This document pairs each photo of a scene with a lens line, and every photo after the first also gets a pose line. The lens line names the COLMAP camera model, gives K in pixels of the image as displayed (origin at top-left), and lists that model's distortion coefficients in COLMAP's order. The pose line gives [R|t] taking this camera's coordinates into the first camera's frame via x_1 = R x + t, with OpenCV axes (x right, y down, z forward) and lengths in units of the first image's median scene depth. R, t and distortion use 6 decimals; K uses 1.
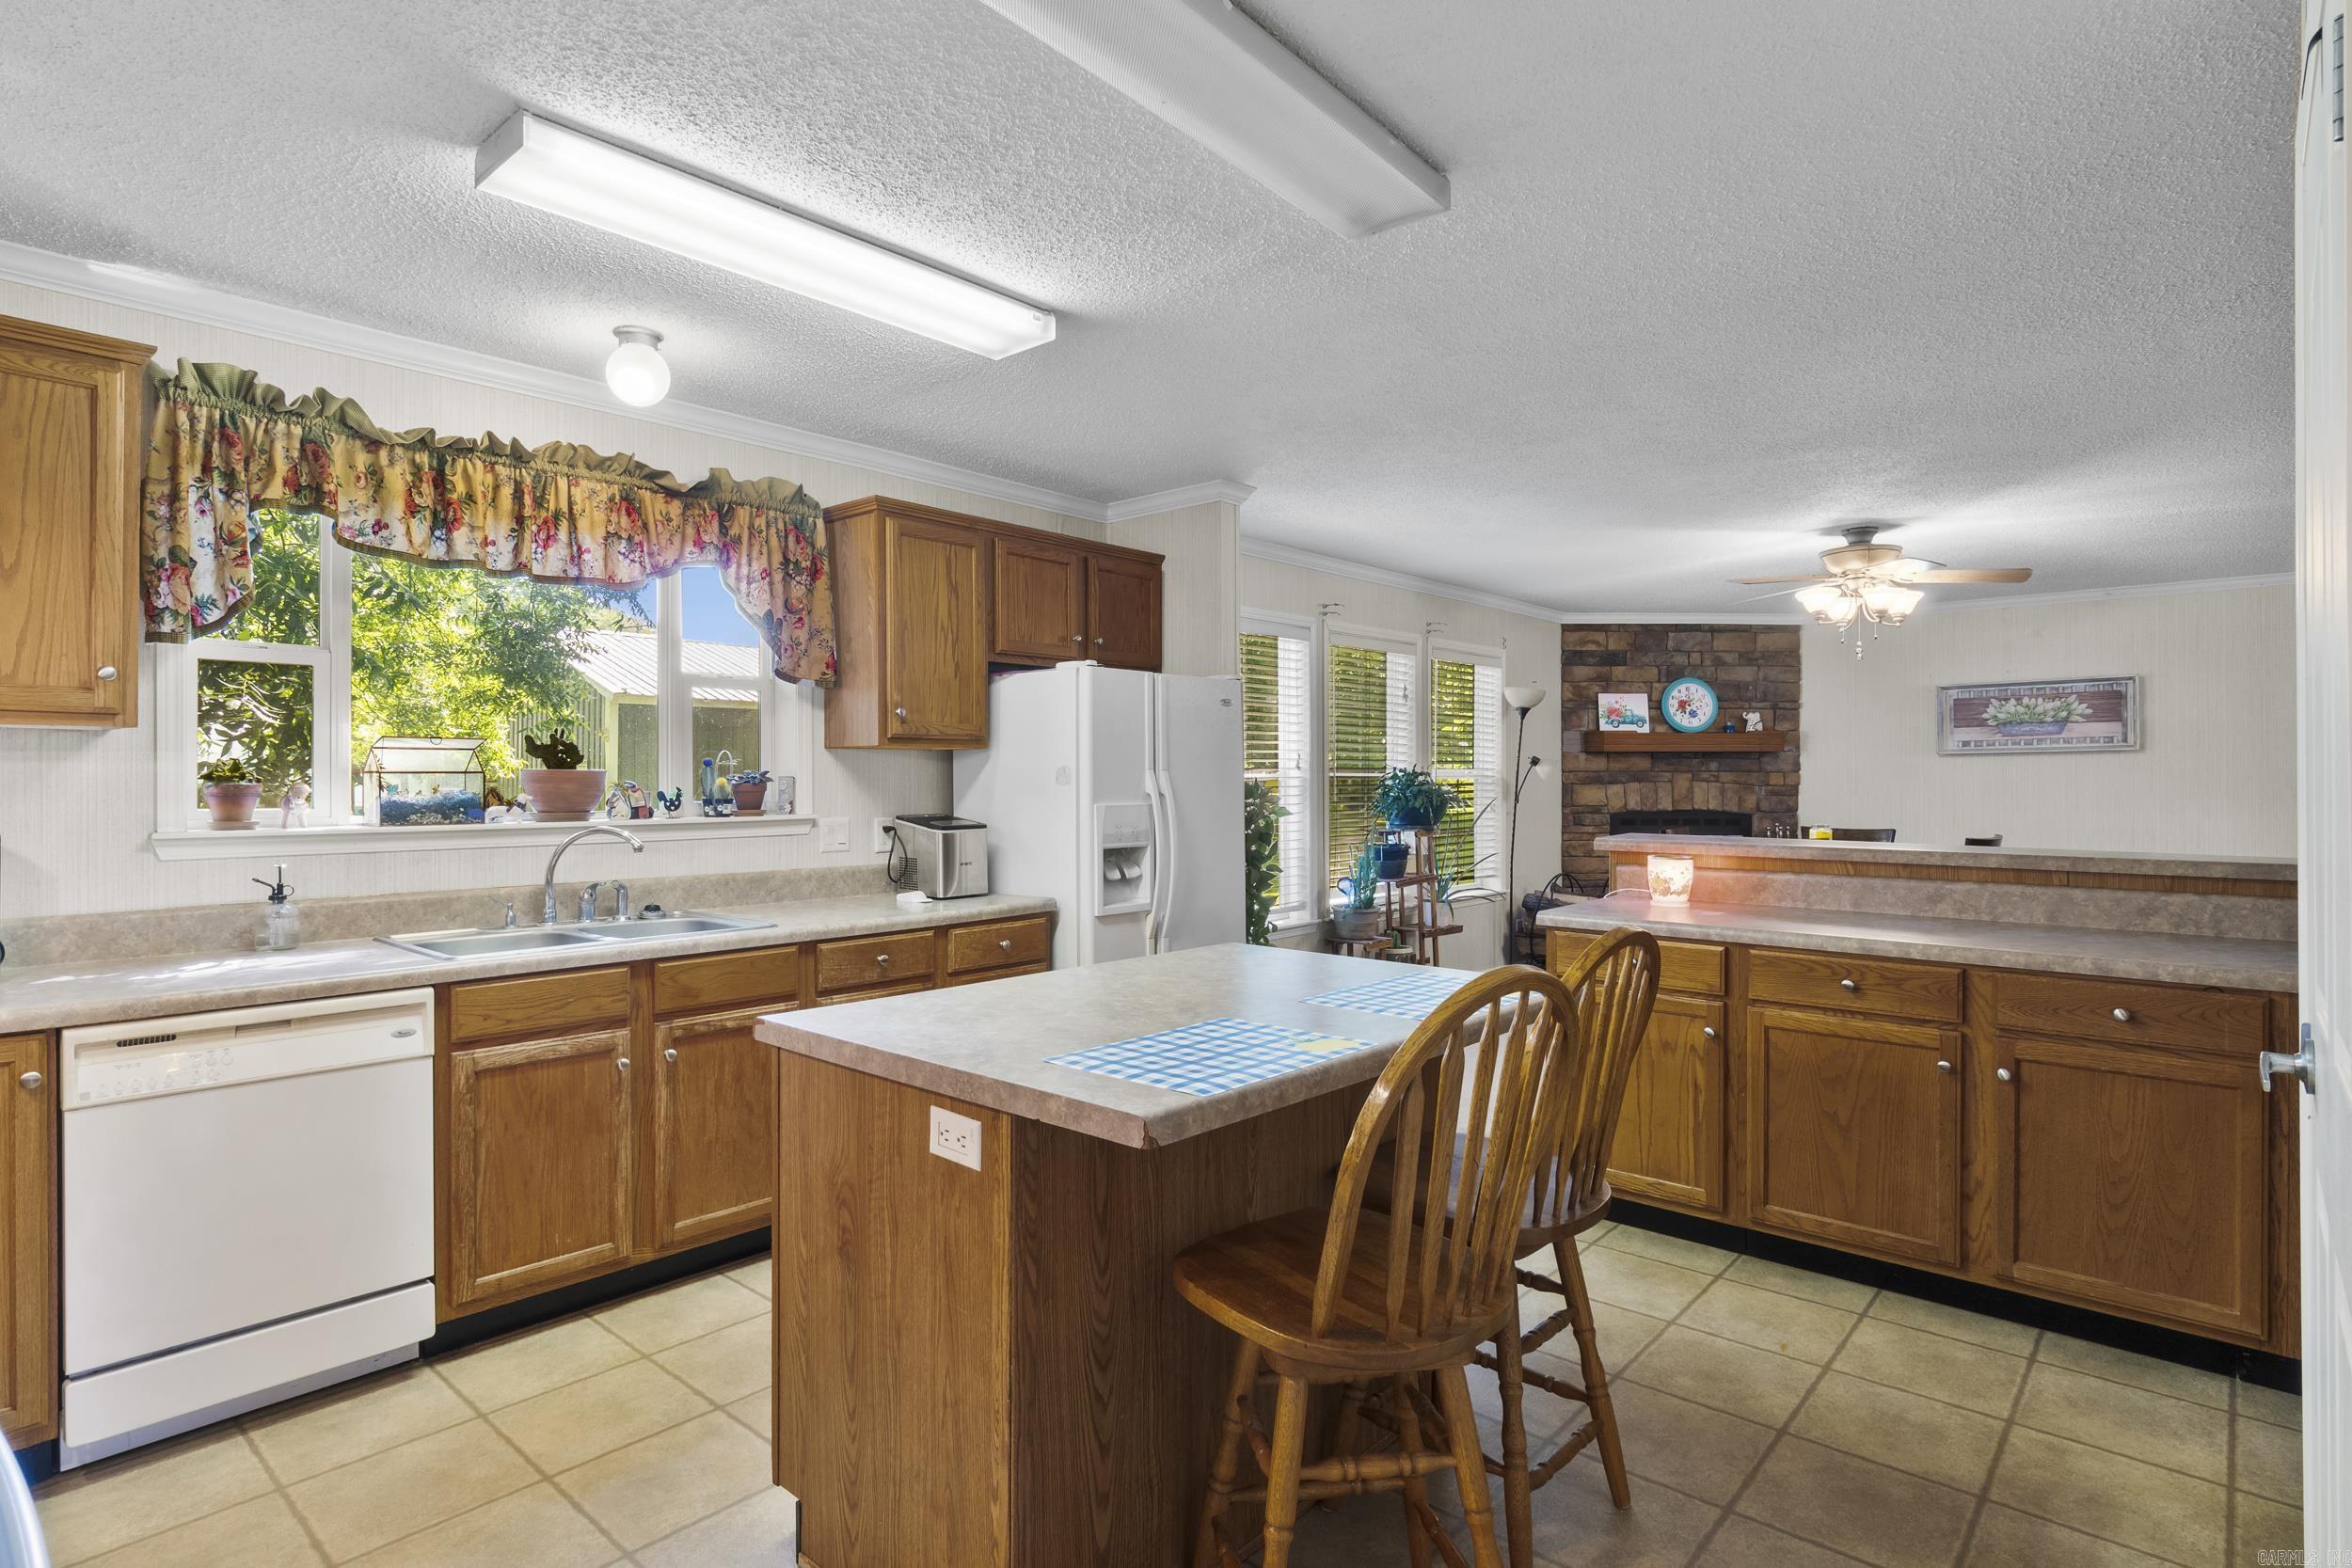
lens RADIAL K [[1205.0, 0, 1154.8], [0, 1205.0, 773.9], [0, 0, 1]] dist [-0.004728, 0.000075]
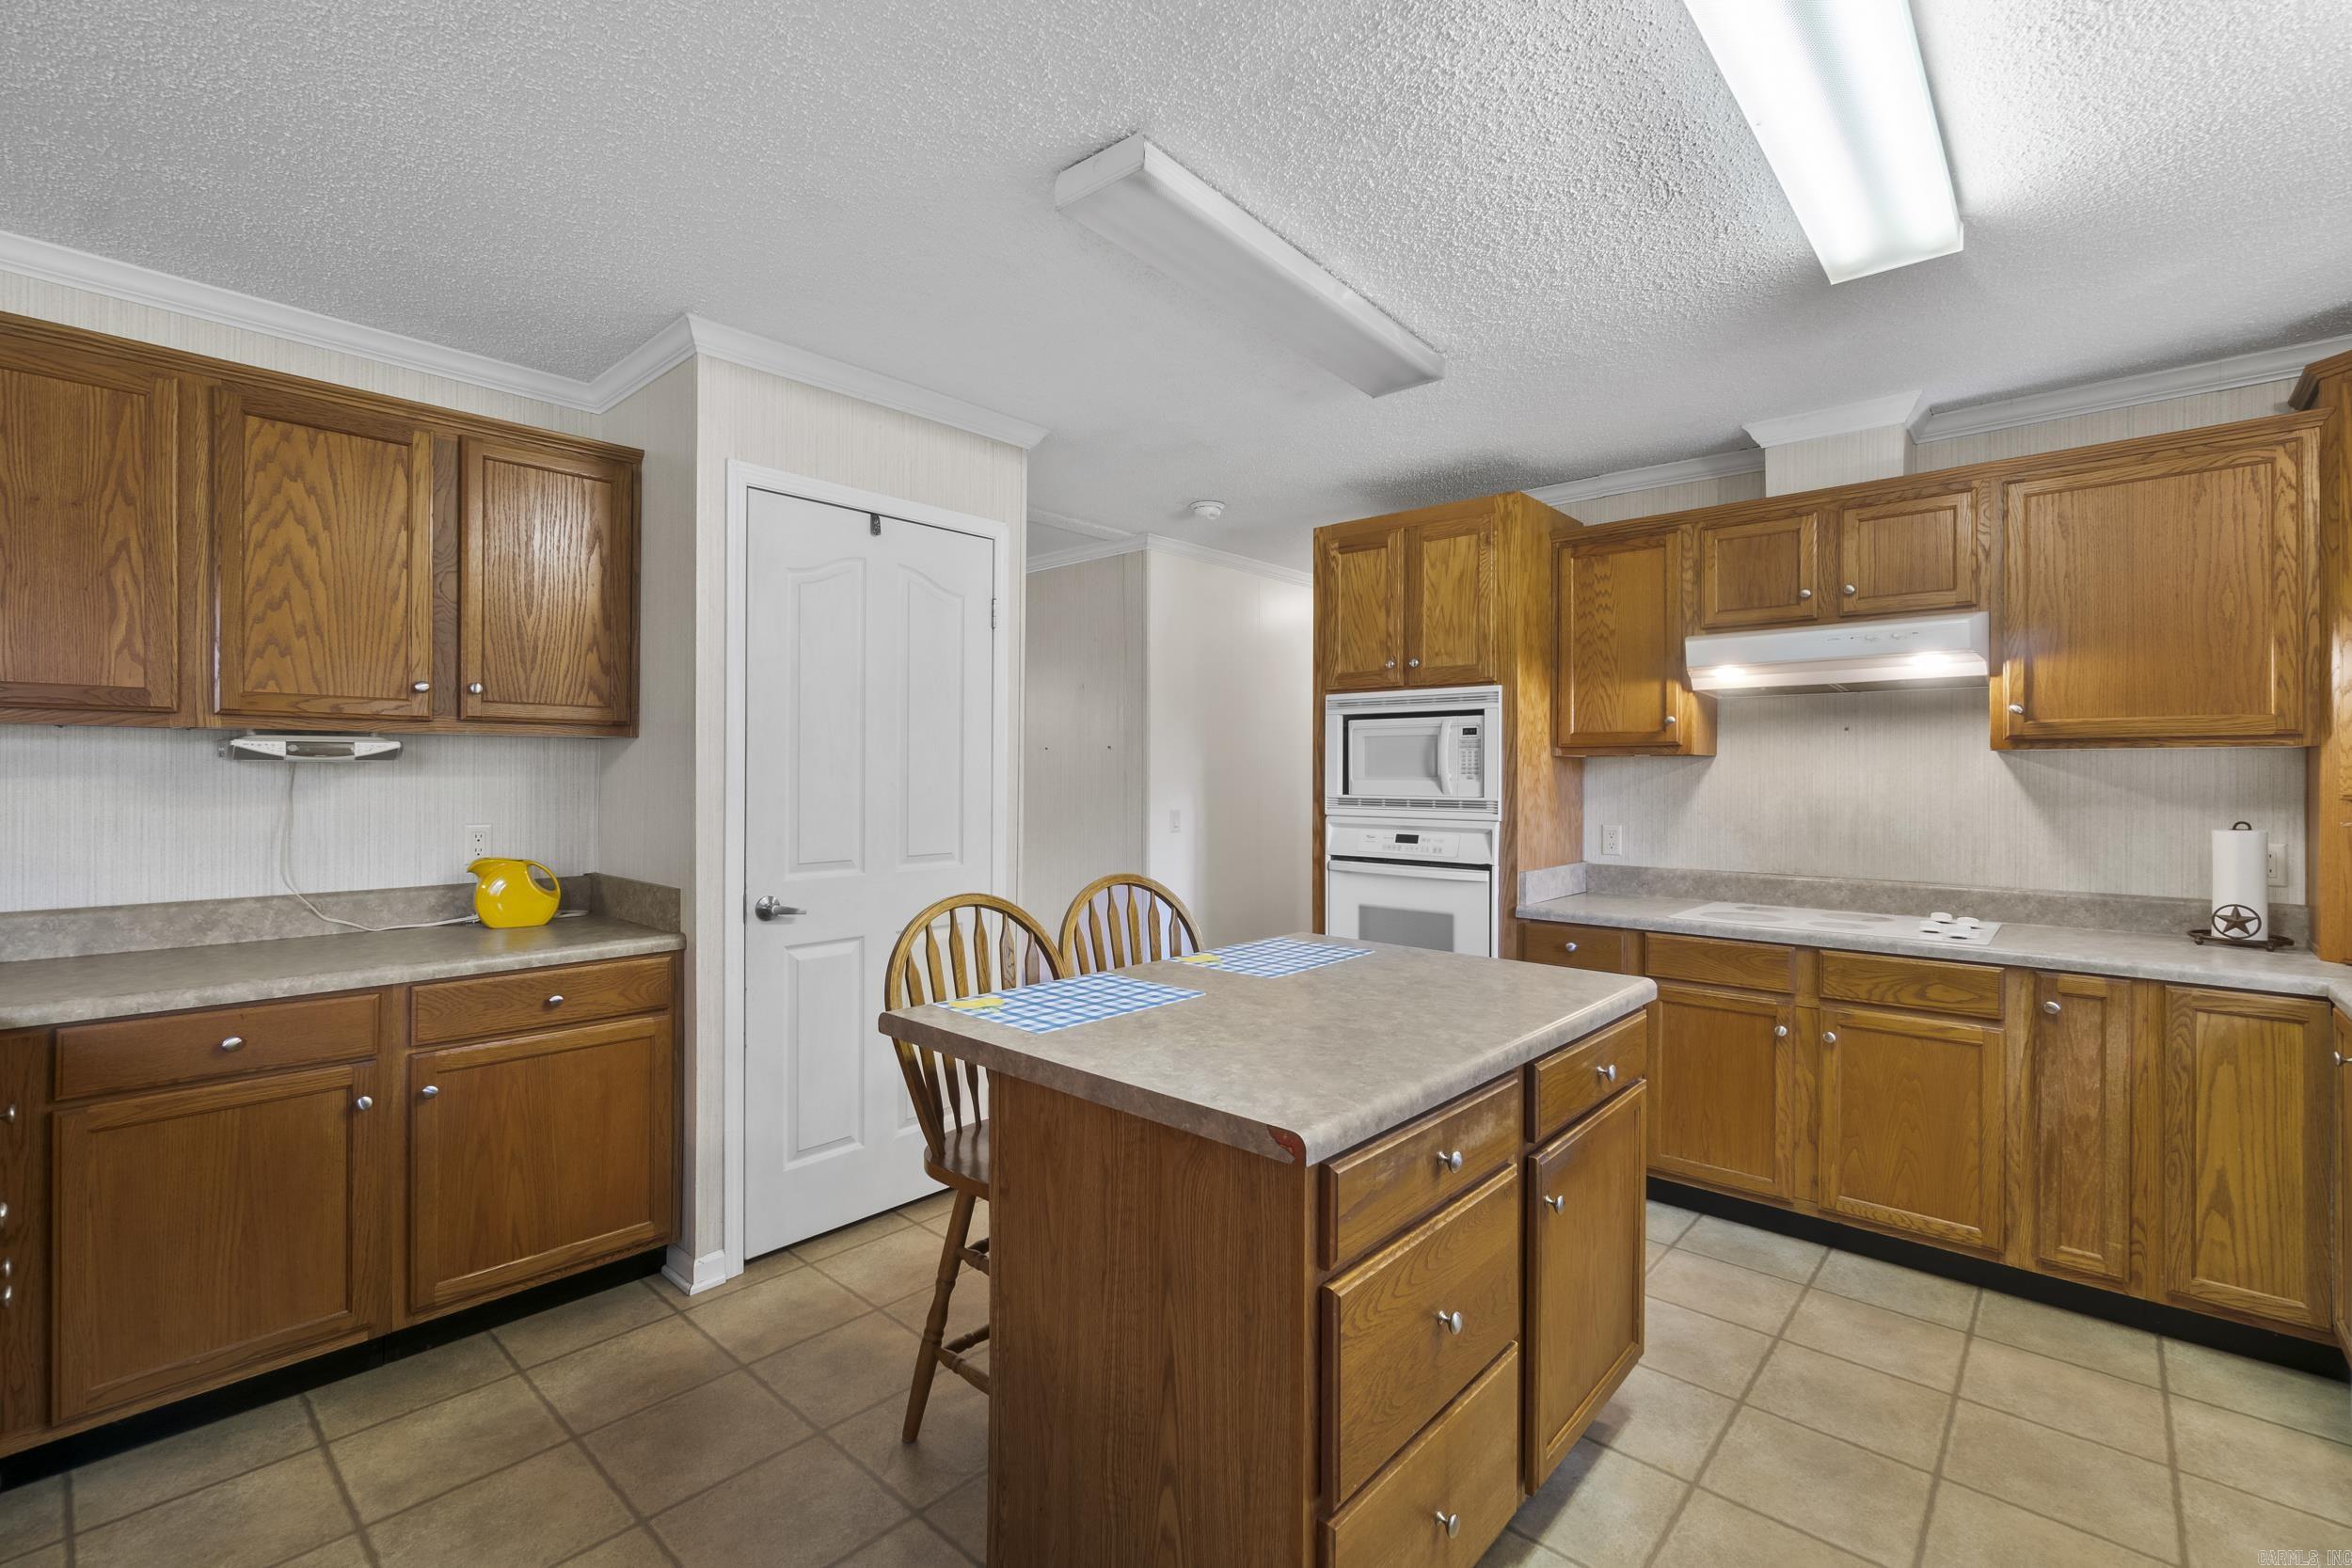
lens RADIAL K [[1030.7, 0, 1165.4], [0, 1030.7, 778.0], [0, 0, 1]] dist [-0.007454, 0.002622]
pose [[-0.999977, -0.006705, -0.001315, 0.040985], [-0.006706, 0.999977, 0.001046, -0.000334], [0.001308, 0.001055, -0.999999, 0.499392]]
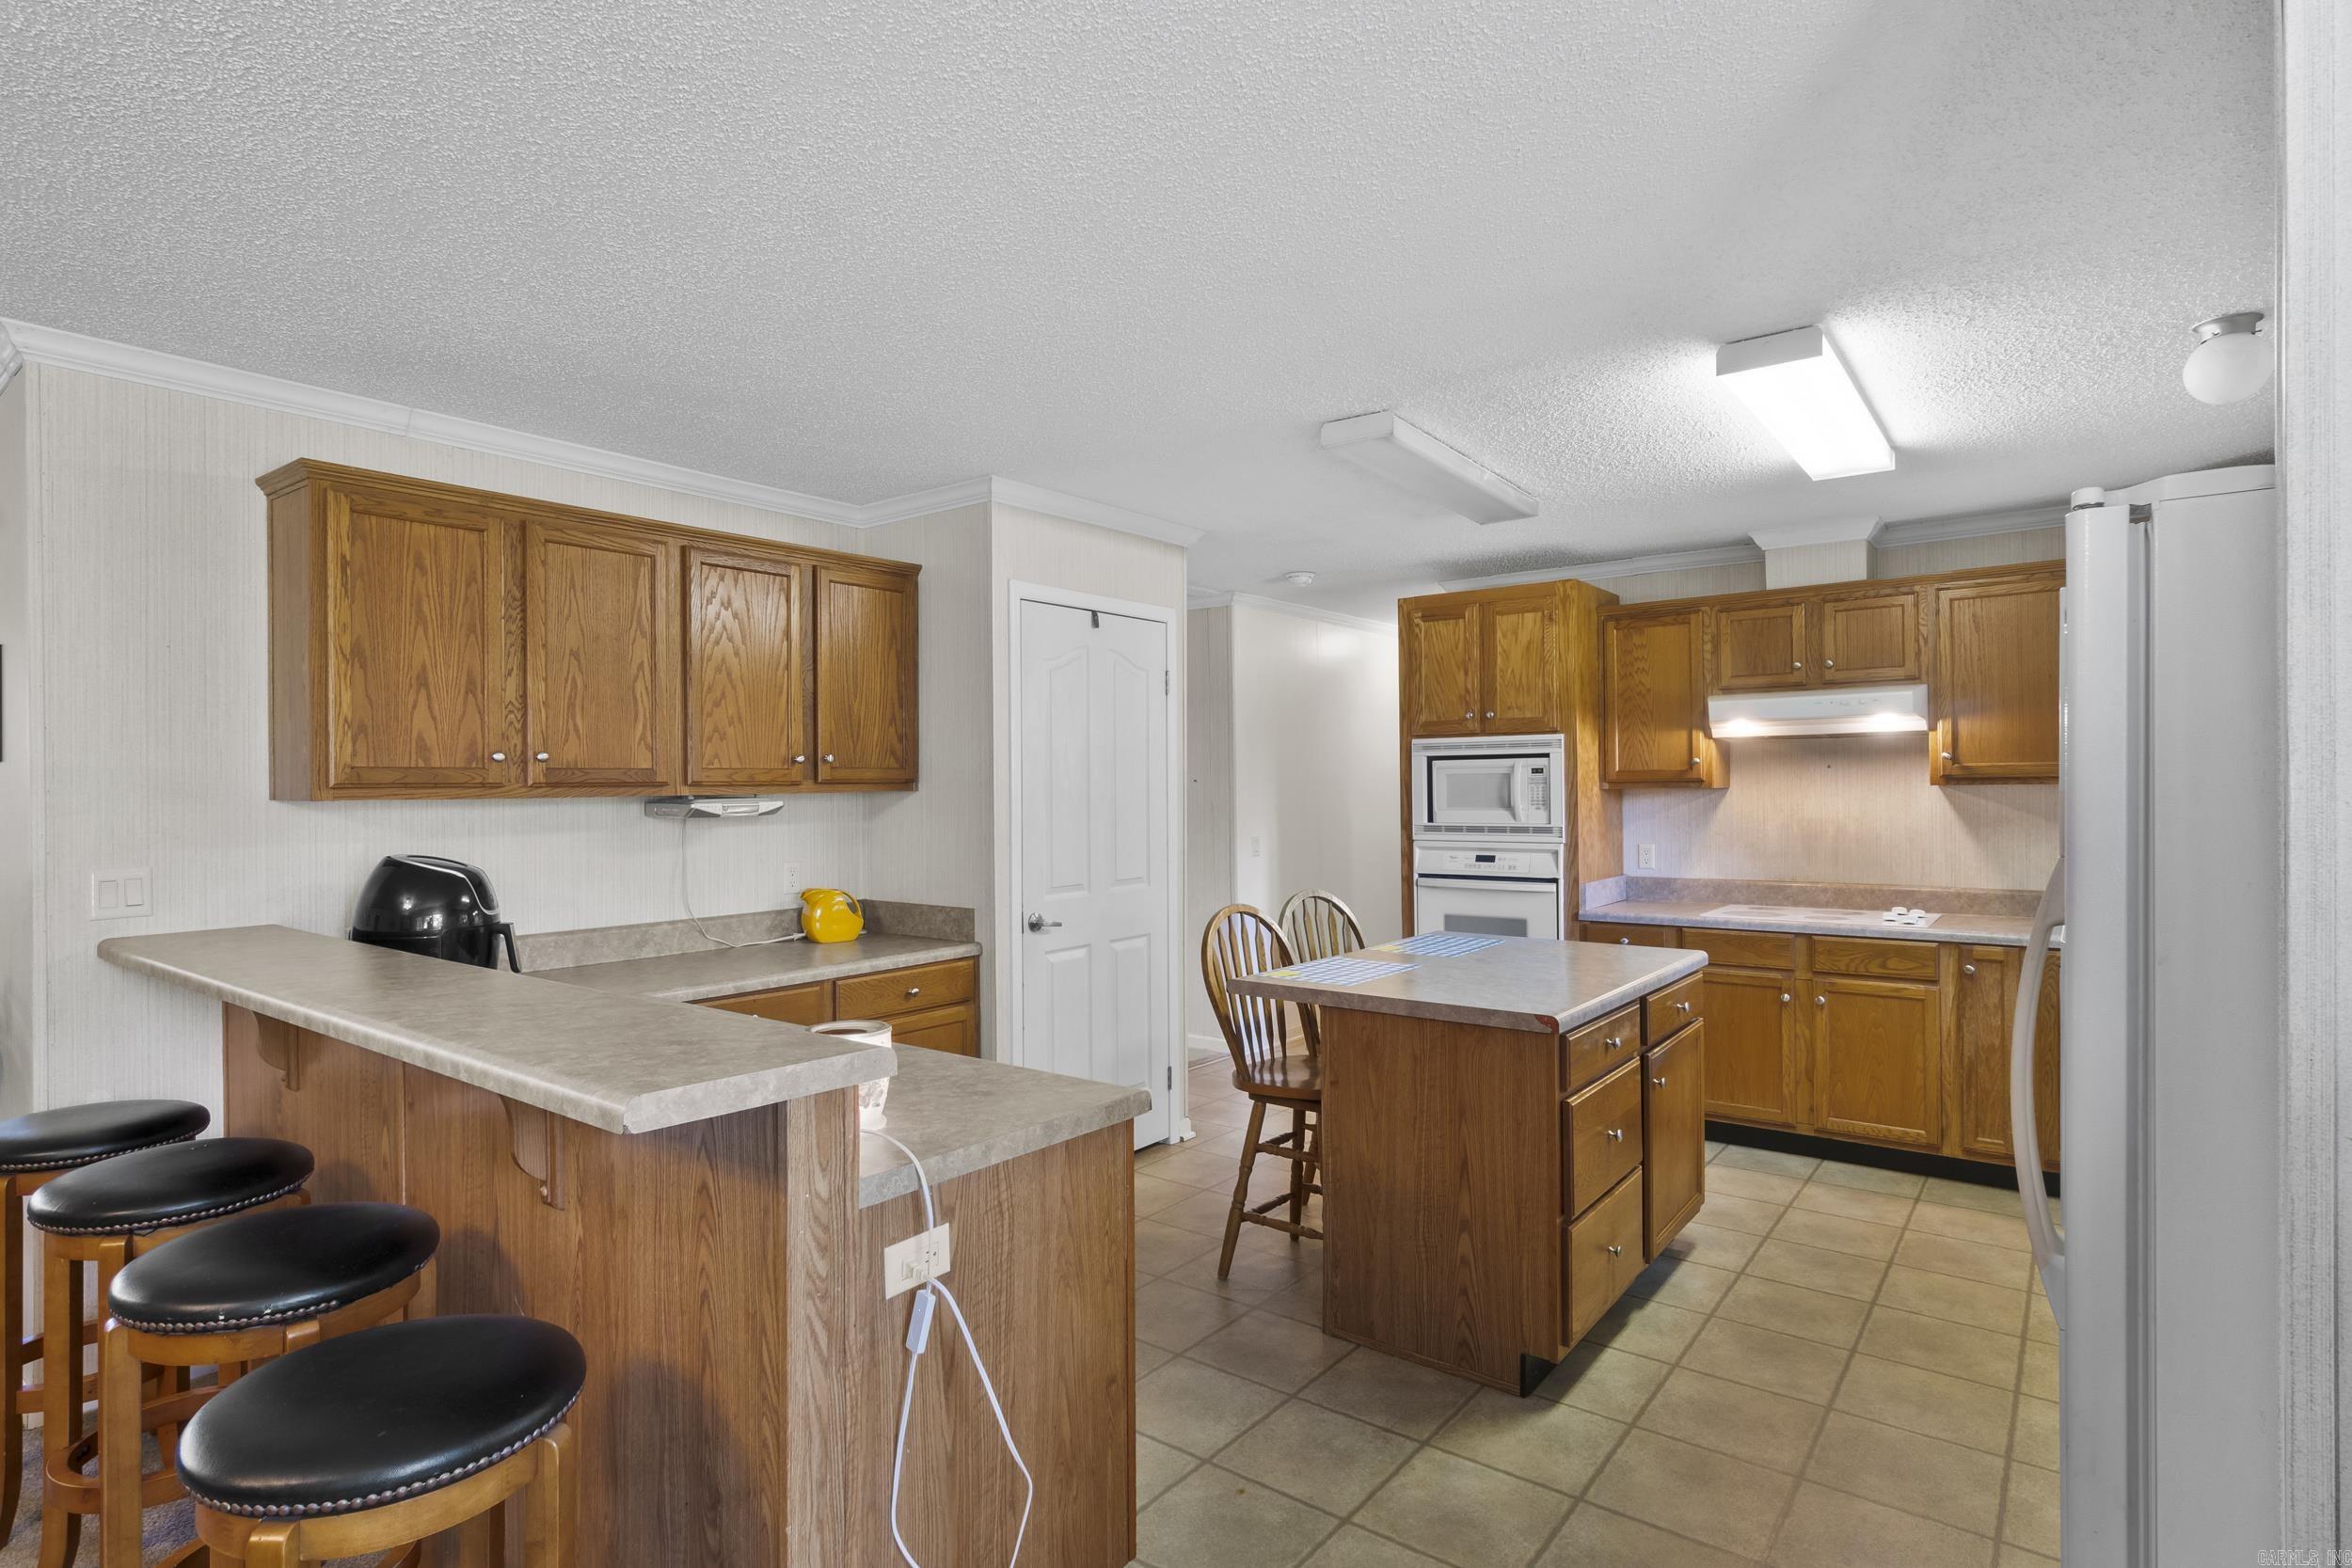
lens RADIAL K [[1205.0, 0, 1167.5], [0, 1205.0, 788.2], [0, 0, 1]] dist [-0.004728, 0.000075]
pose [[-0.996716, 0.008070, -0.080577, 0.151101], [0.008168, 0.999966, -0.000880, -0.012034], [0.080567, -0.001536, -0.996748, 0.668838]]
